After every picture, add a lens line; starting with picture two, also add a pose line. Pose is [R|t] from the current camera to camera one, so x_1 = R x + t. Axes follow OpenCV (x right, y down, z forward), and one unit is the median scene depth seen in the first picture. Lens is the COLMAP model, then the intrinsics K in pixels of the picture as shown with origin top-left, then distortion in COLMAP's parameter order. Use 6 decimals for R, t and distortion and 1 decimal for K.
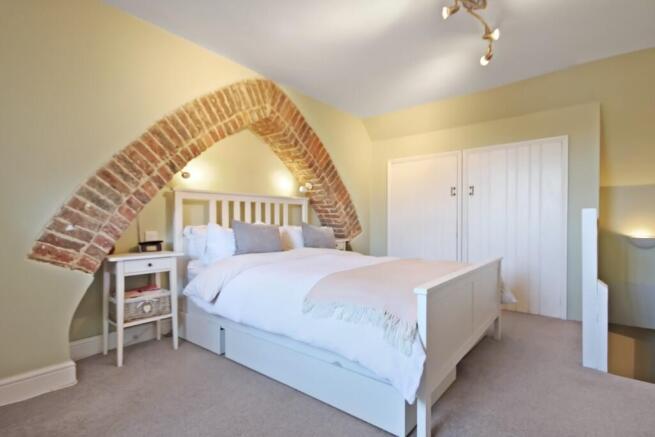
lens RADIAL K [[320.9, 0, 327.2], [0, 320.9, 221.7], [0, 0, 1]] dist [0.005373, 0.000791]
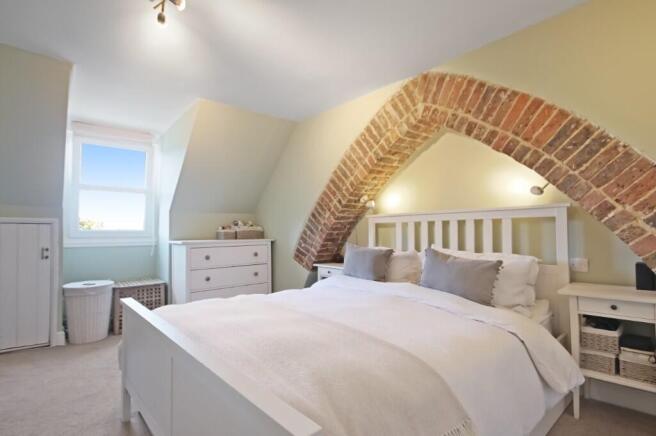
lens RADIAL K [[321.4, 0, 328.3], [0, 321.4, 220.7], [0, 0, 1]] dist [0.005373, 0.000791]
pose [[-0.157115, -0.039983, -0.986771, 0.769247], [-0.001284, 0.999188, -0.040282, -0.035702], [0.987580, -0.005062, -0.157038, 1.044902]]
